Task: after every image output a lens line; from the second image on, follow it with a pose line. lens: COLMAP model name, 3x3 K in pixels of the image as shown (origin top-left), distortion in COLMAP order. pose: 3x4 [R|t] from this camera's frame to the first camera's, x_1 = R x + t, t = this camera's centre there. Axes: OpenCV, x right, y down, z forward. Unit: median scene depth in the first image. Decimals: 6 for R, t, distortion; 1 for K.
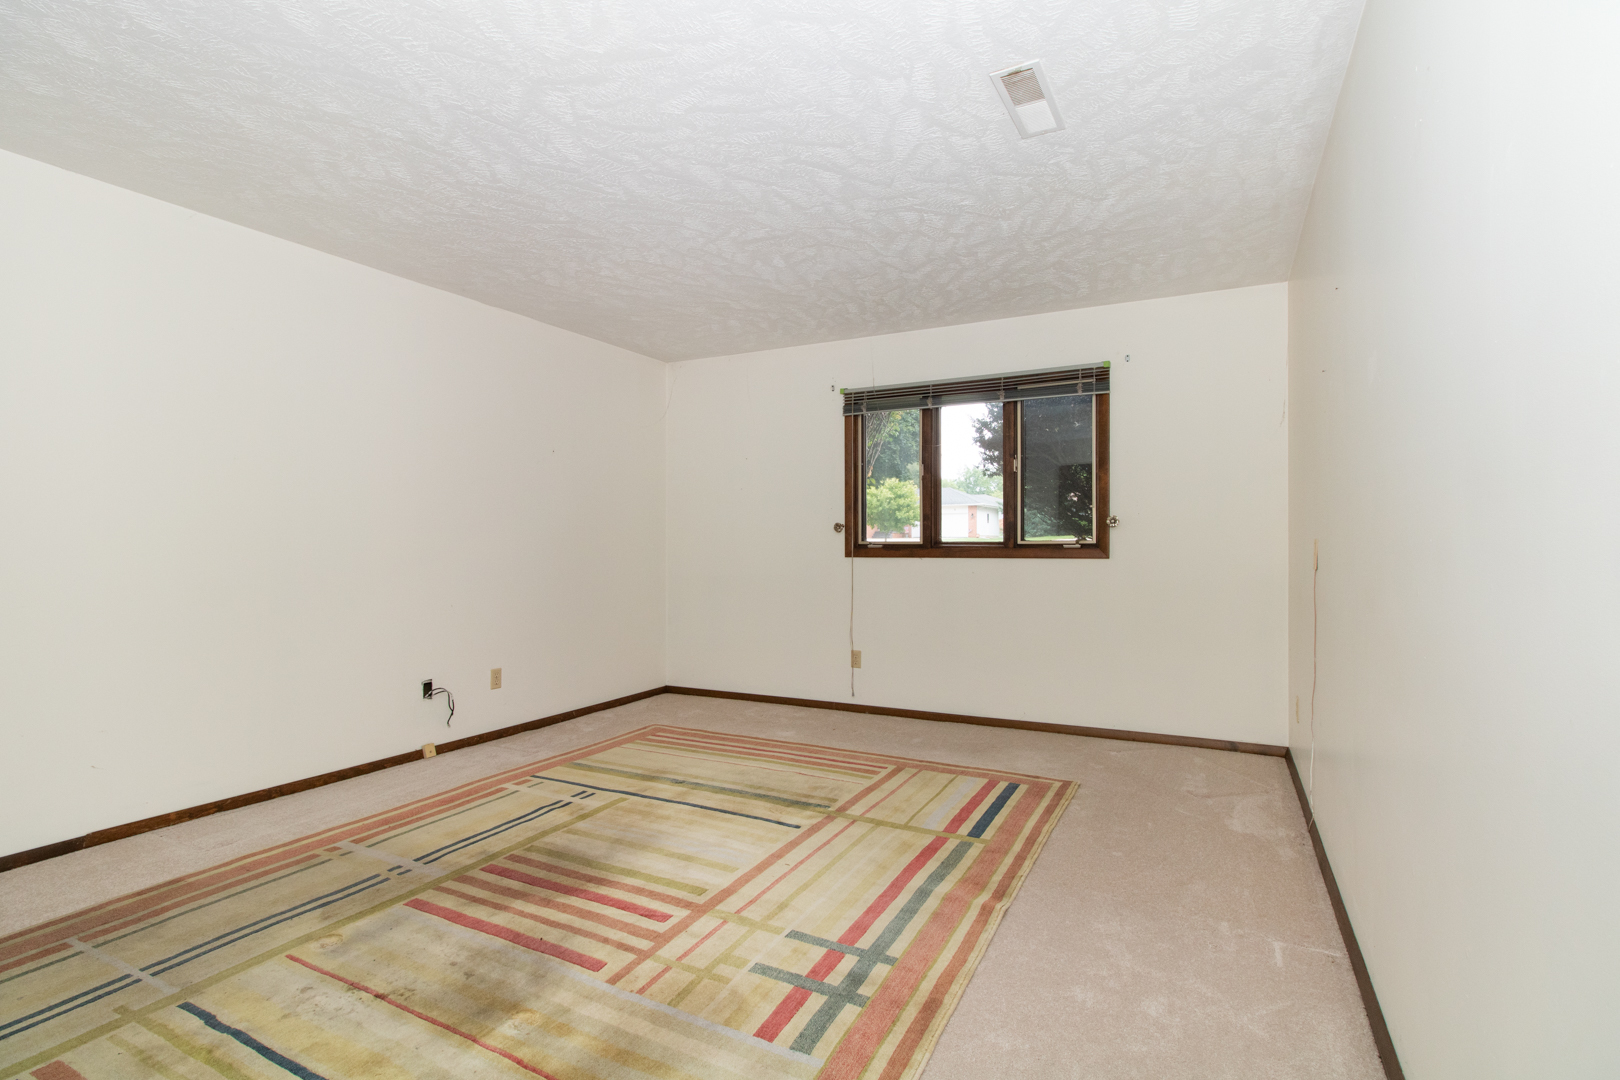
lens RADIAL K [[768.9, 0, 809.9], [0, 768.9, 527.8], [0, 0, 1]] dist [0.002489, 0.000797]
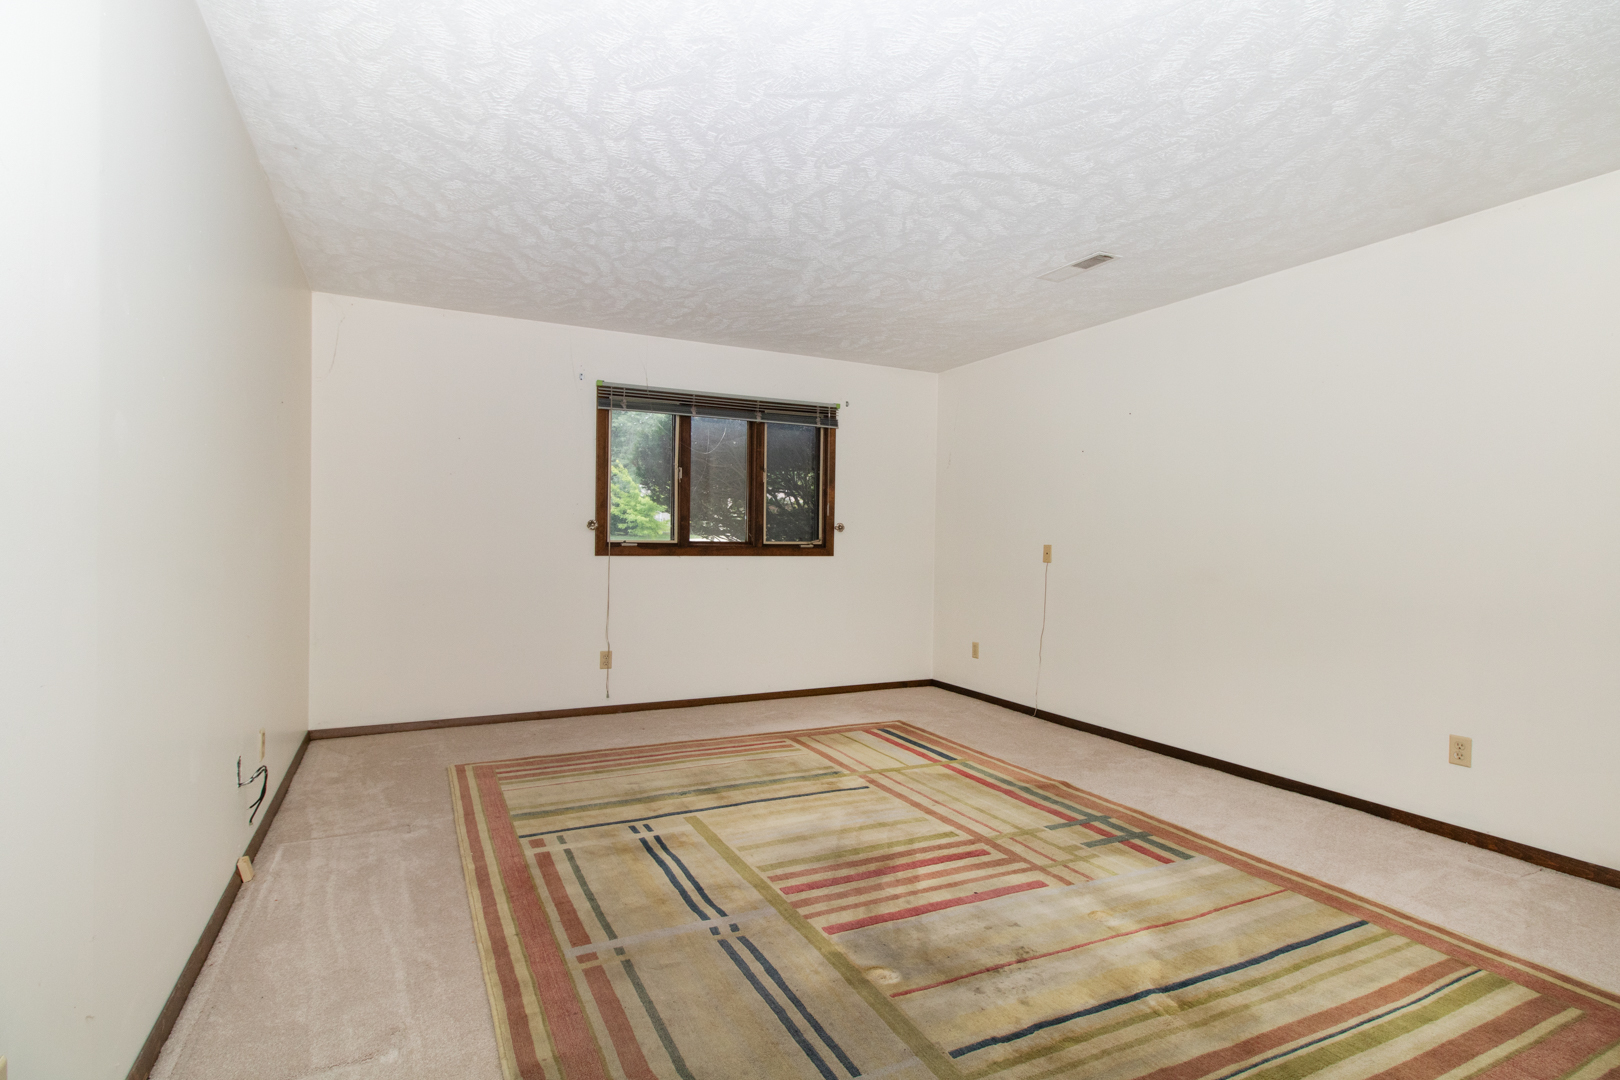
lens RADIAL K [[770.7, 0, 810.0], [0, 770.7, 540.0], [0, 0, 1]] dist [0.003839, 0.000204]
pose [[0.604029, 0.011218, 0.796883, -0.792313], [-0.030851, 0.999481, 0.009314, 0.001581], [-0.796365, -0.030211, 0.604062, 0.286714]]
